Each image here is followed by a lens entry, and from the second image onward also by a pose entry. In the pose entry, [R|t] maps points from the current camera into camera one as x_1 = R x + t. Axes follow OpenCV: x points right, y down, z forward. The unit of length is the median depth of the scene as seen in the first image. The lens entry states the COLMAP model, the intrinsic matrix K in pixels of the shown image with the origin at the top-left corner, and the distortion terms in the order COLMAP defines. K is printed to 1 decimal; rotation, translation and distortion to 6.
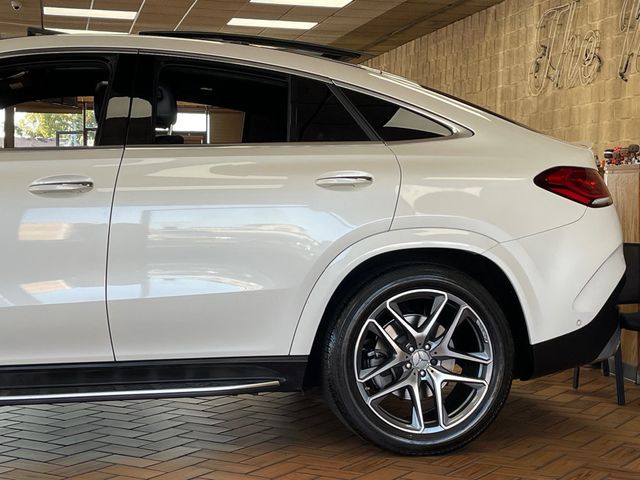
lens RADIAL K [[1097.0, 0, 319.6], [0, 1097.0, 237.9], [0, 0, 1]] dist [0.137364, 0.000000]
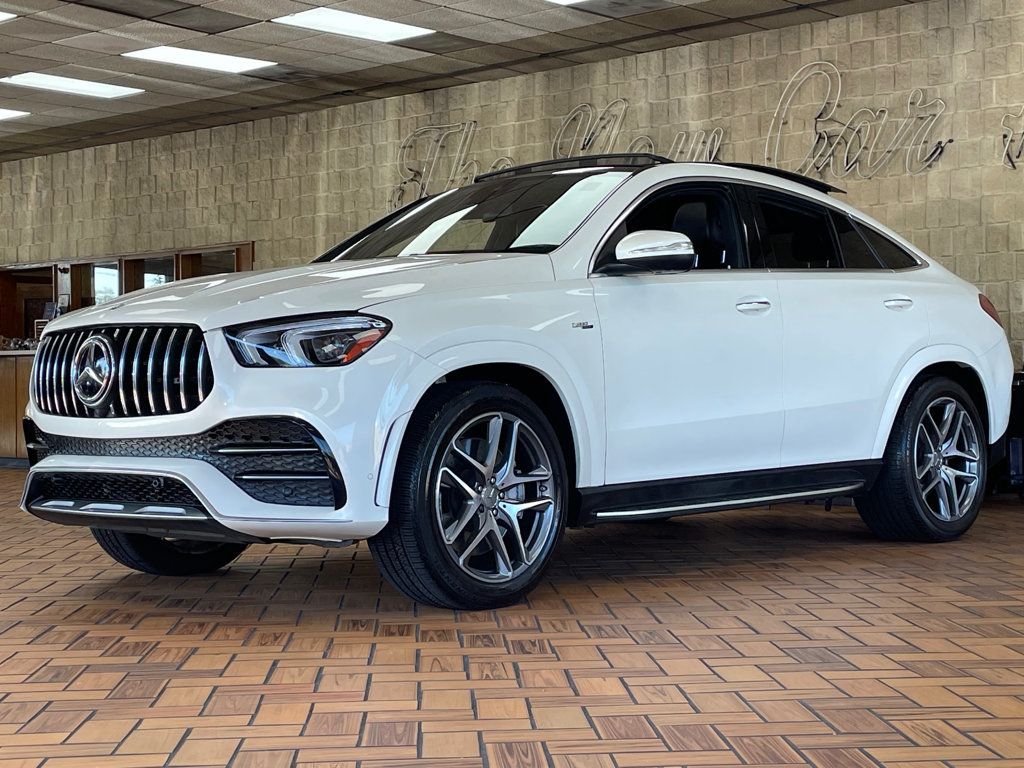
lens RADIAL K [[1682.4, 0, 512.4], [0, 1682.4, 387.5], [0, 0, 1]] dist [0.092578, 0.000000]
pose [[0.810655, -0.020368, 0.585170, -1.058053], [0.040672, 0.998940, -0.021574, 0.045707], [-0.584110, 0.041289, 0.810624, -0.141287]]
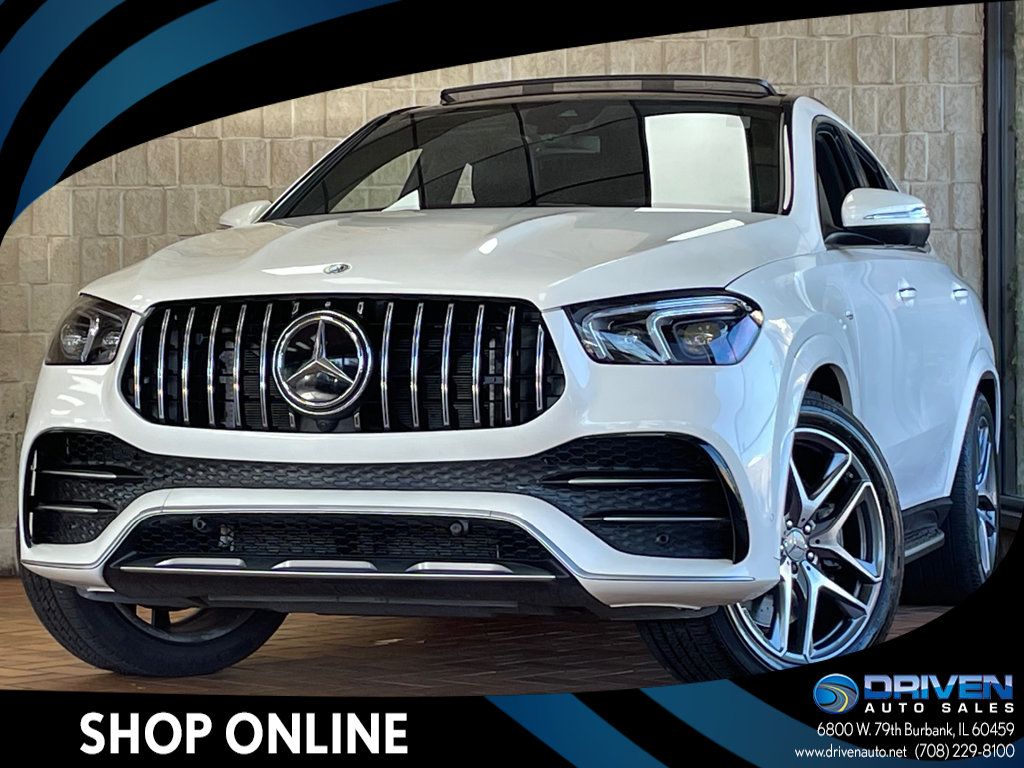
lens RADIAL K [[2604.7, 0, 513.5], [0, 2604.7, 383.1], [0, 0, 1]] dist [0.382093, 0.000000]
pose [[0.474428, -0.003918, 0.880286, -1.576739], [0.028594, 0.999531, -0.010962, 0.025002], [-0.879830, 0.030372, 0.474317, 0.270896]]
